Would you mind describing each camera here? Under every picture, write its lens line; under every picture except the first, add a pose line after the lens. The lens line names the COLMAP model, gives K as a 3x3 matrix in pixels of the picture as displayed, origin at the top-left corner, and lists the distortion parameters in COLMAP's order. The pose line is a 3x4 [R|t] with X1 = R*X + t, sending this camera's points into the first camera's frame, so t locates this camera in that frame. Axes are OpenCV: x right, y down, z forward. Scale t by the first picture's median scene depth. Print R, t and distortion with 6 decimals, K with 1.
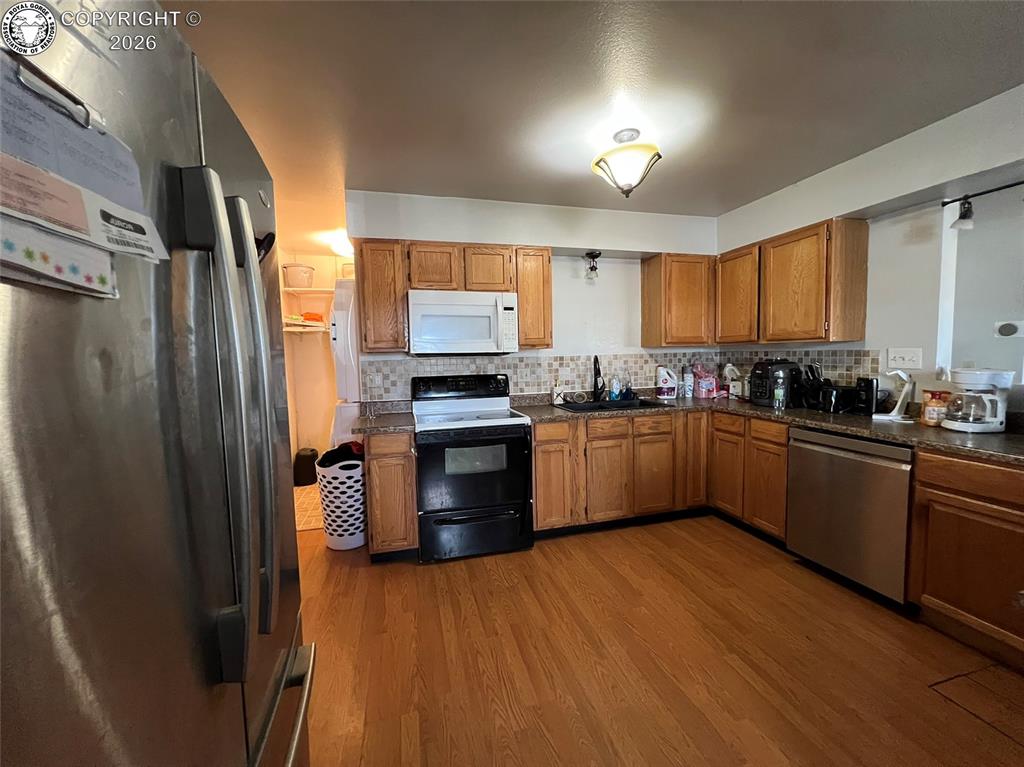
lens RADIAL K [[413.5, 0, 514.5], [0, 413.5, 382.0], [0, 0, 1]] dist [-0.005989, 0.000263]
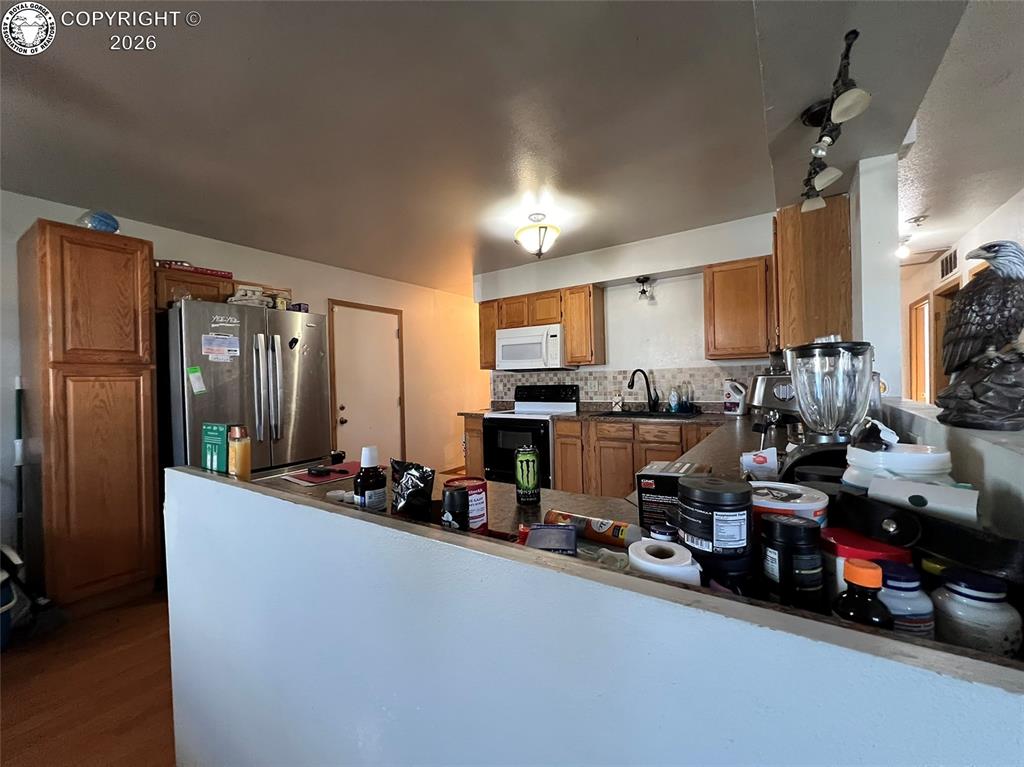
lens RADIAL K [[413.5, 0, 513.8], [0, 413.5, 382.2], [0, 0, 1]] dist [-0.005989, 0.000263]
pose [[0.652770, 0.009672, -0.757495, 0.837512], [-0.040667, 0.998924, -0.022290, 0.009577], [0.756464, 0.045355, 0.652461, 0.014635]]
